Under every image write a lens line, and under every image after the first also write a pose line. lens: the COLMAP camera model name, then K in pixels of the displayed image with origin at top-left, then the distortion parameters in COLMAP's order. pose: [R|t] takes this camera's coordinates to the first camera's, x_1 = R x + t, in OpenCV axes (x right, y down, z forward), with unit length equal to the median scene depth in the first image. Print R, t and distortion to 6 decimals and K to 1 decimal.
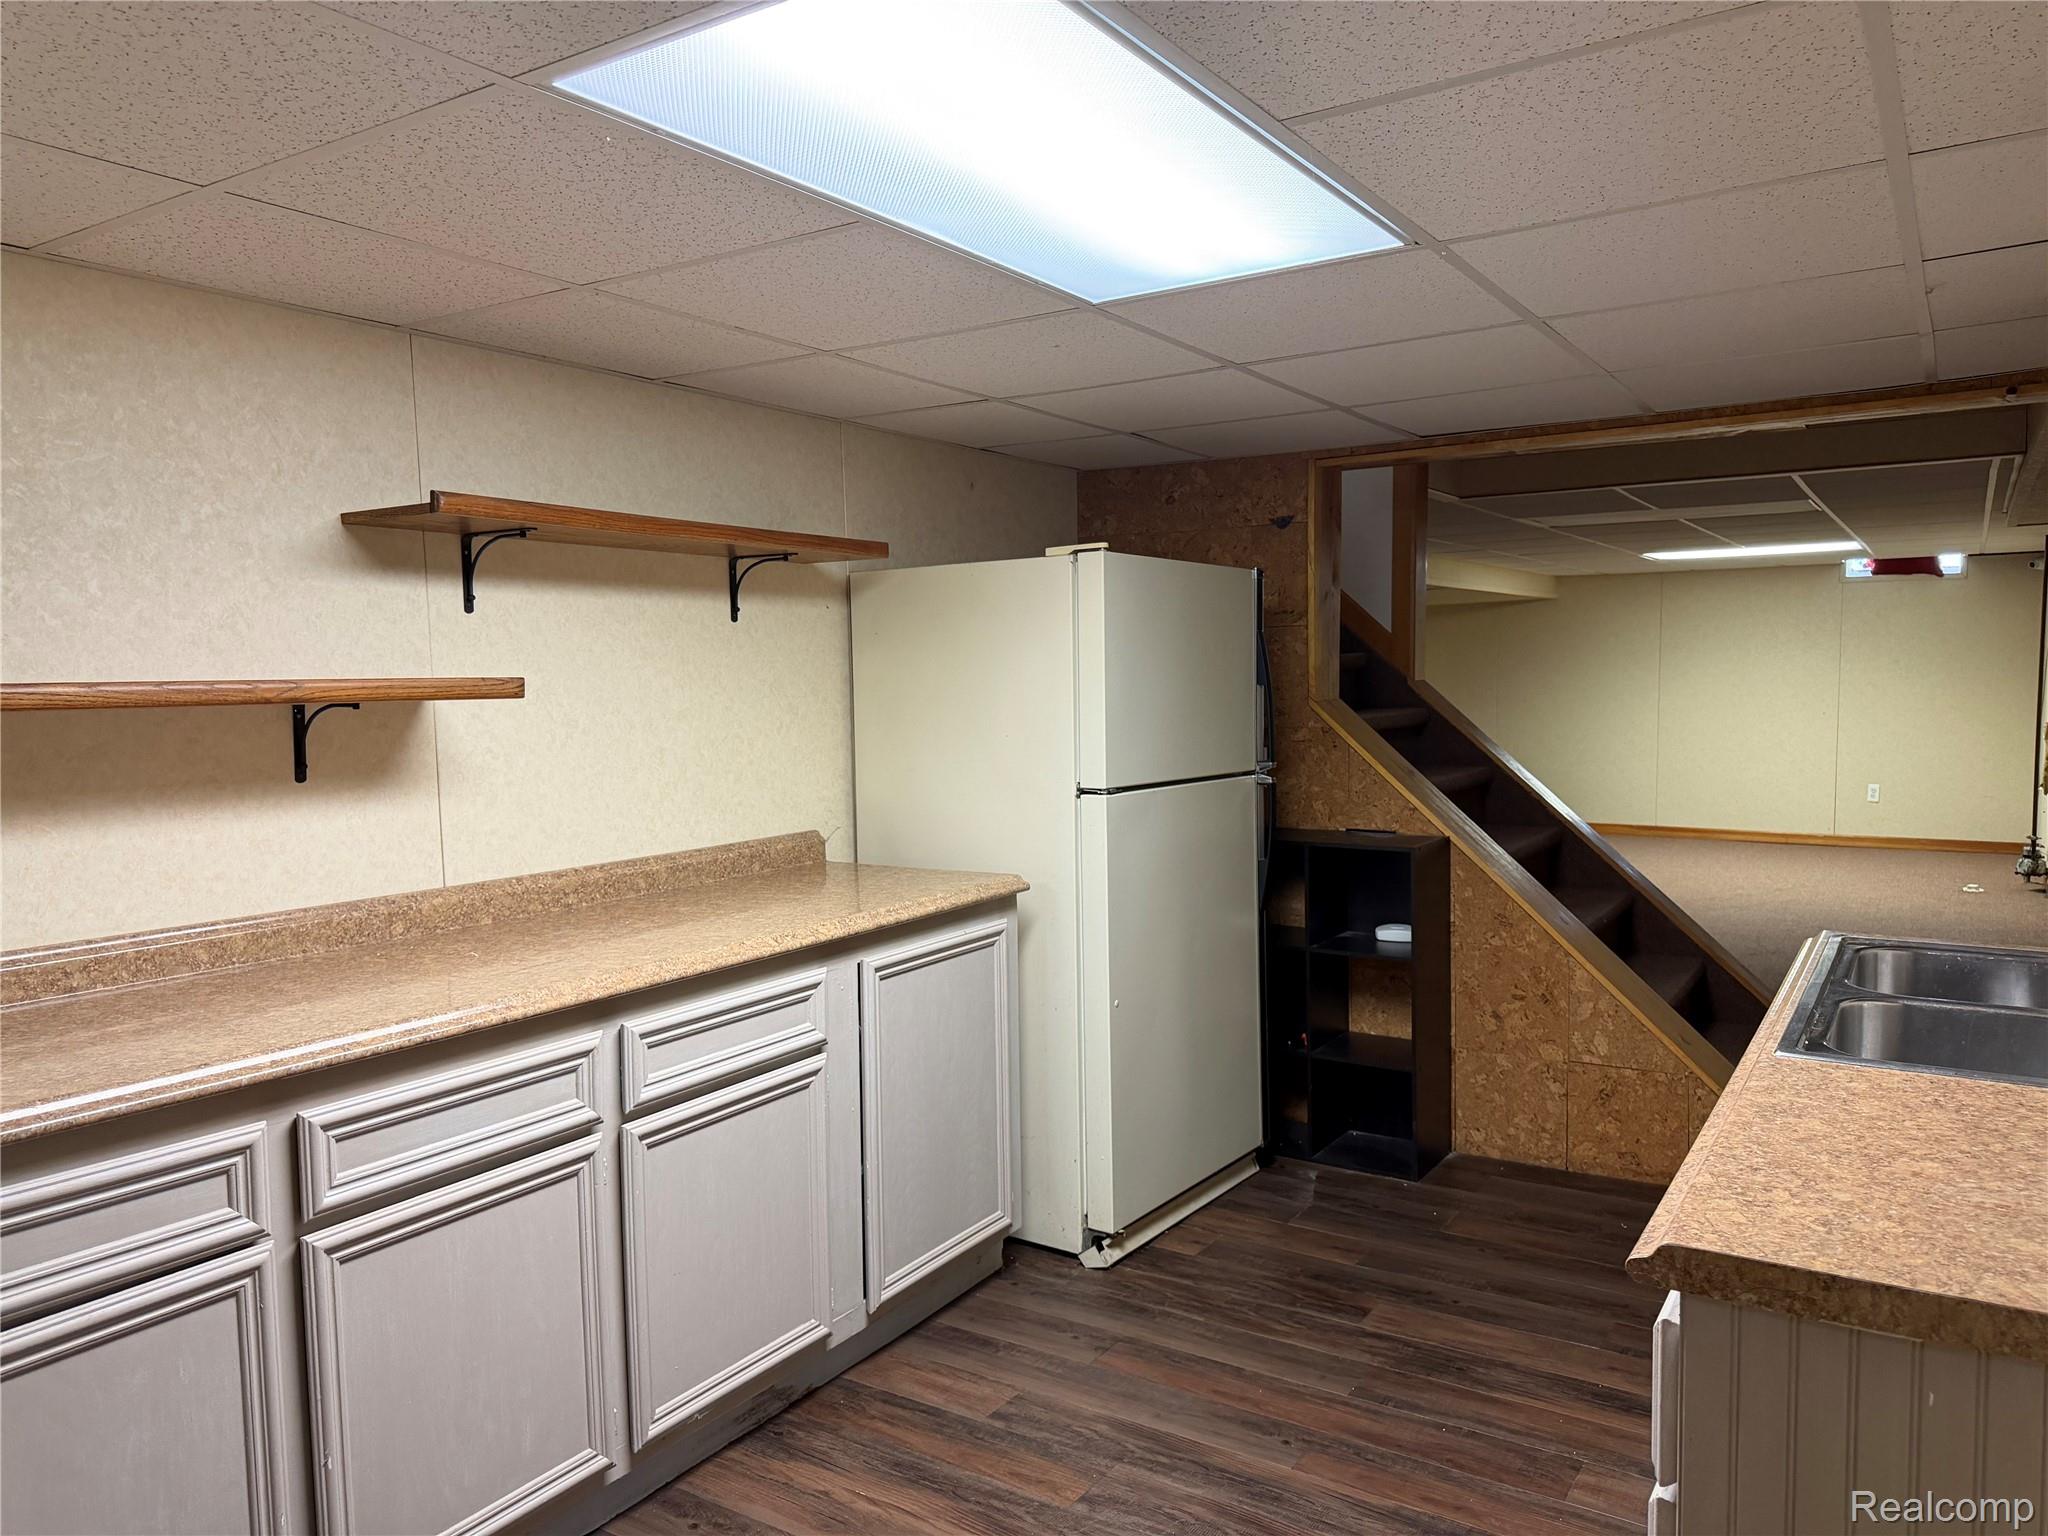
lens RADIAL K [[1448.9, 0, 1016.4], [0, 1448.9, 767.4], [0, 0, 1]] dist [-0.004540, -0.001035]
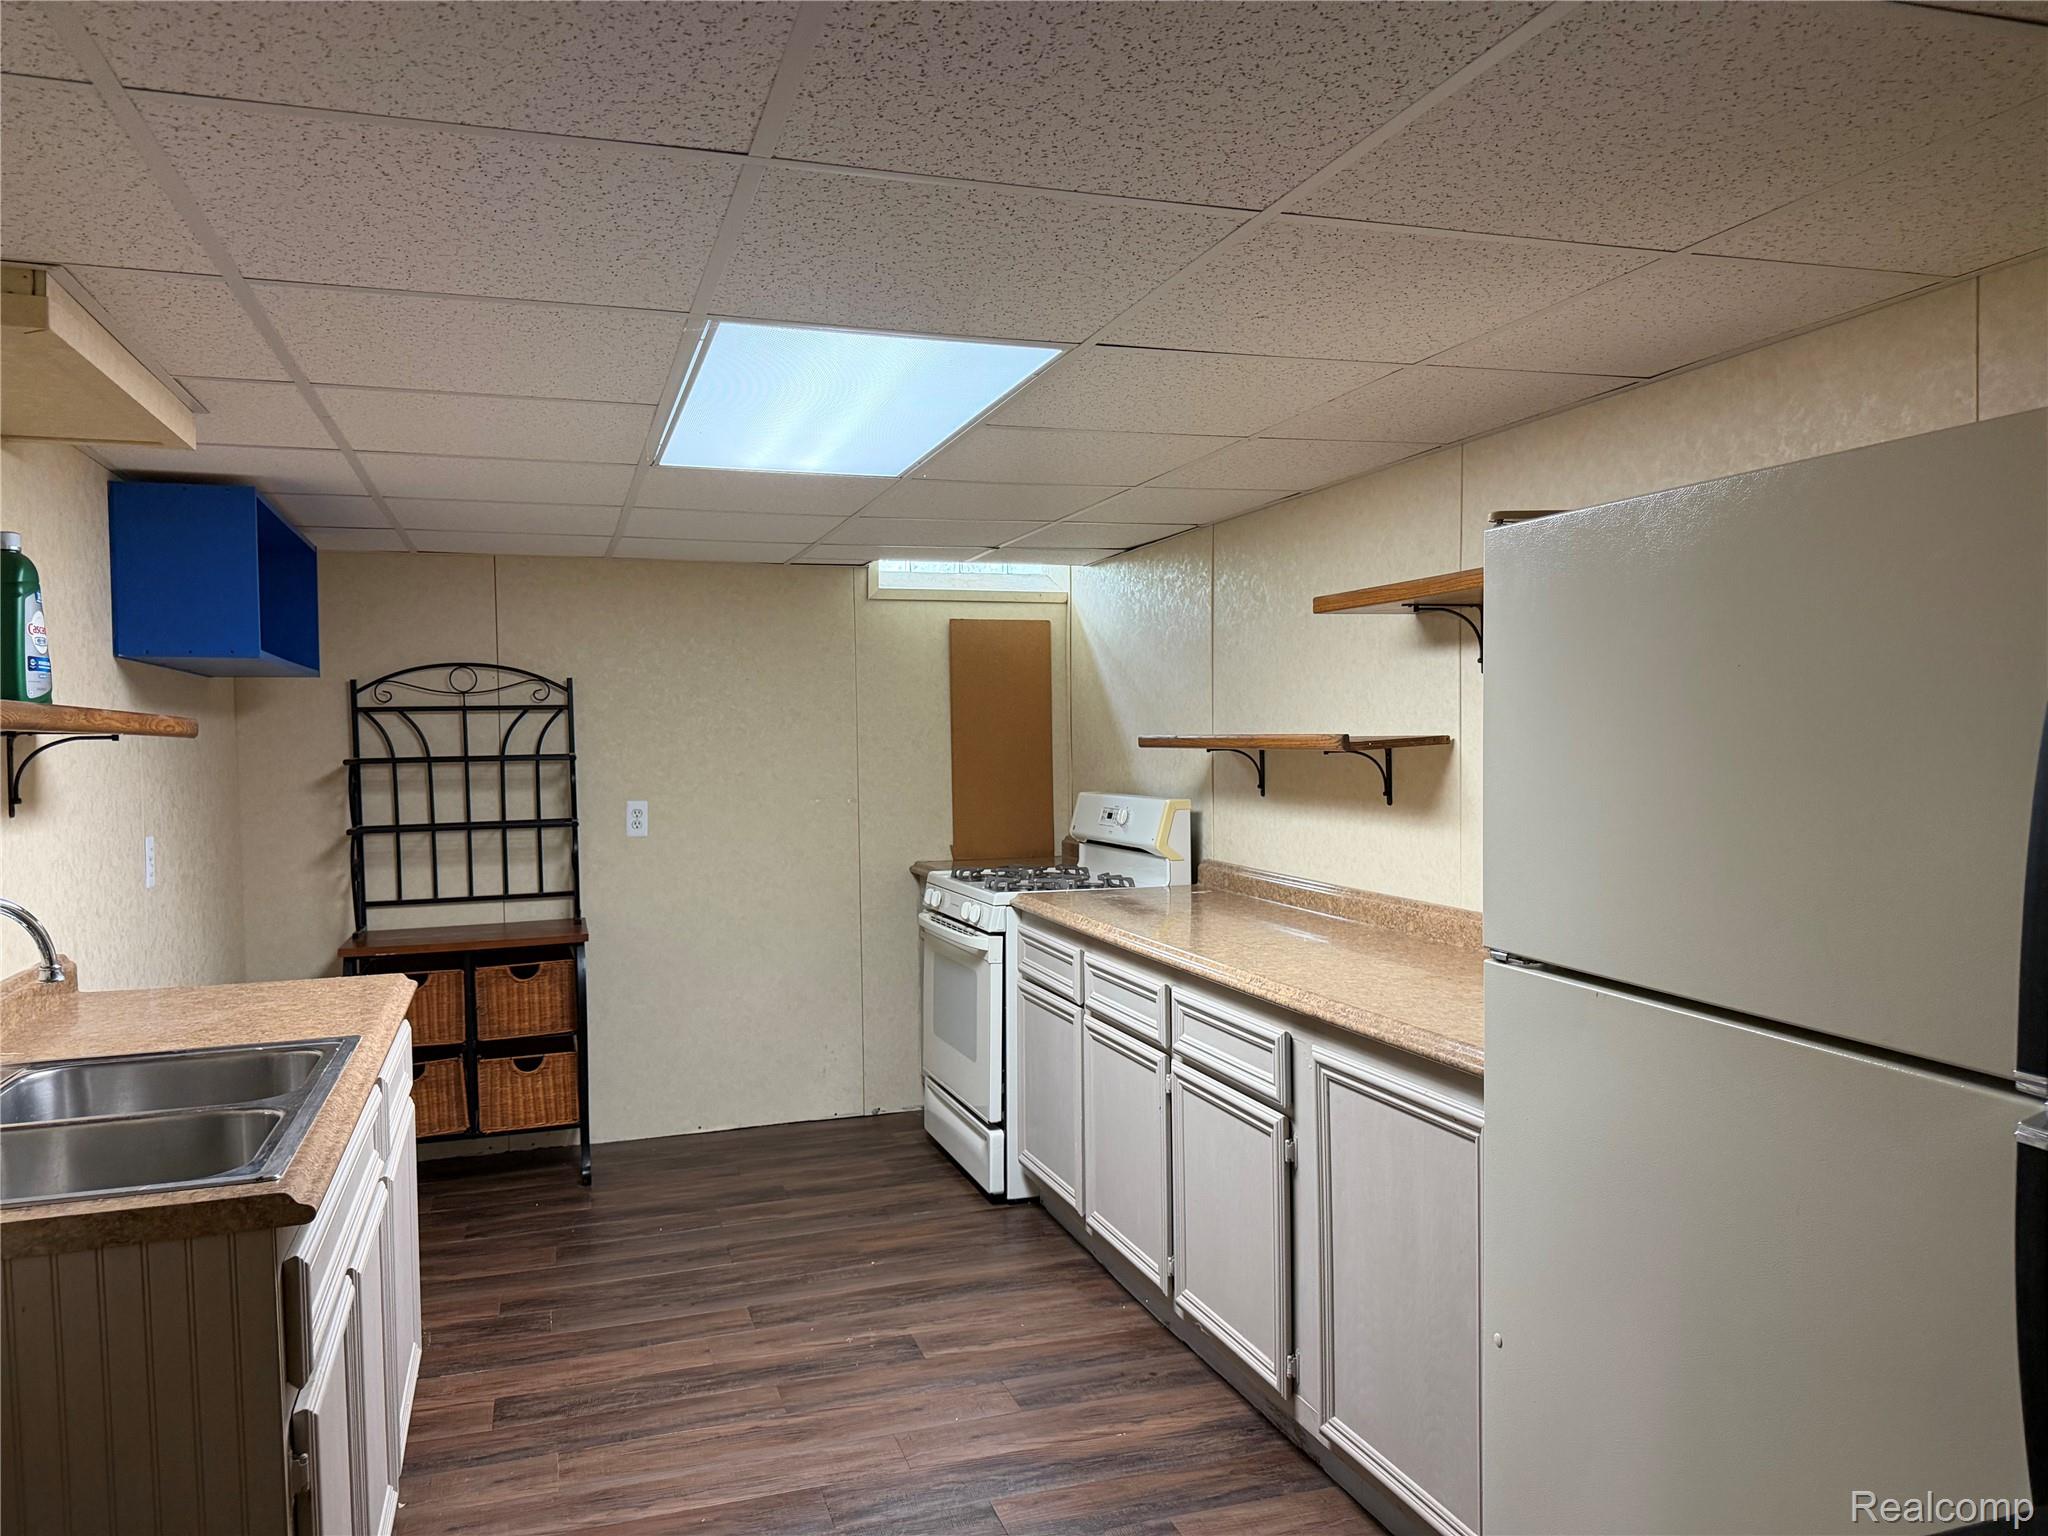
lens RADIAL K [[1448.9, 0, 1015.8], [0, 1448.9, 775.3], [0, 0, 1]] dist [-0.004540, -0.001035]
pose [[-0.617232, 0.051695, -0.785081, 0.820461], [-0.029876, 0.995579, 0.089045, -0.130539], [0.786214, 0.078417, -0.612959, 1.571188]]
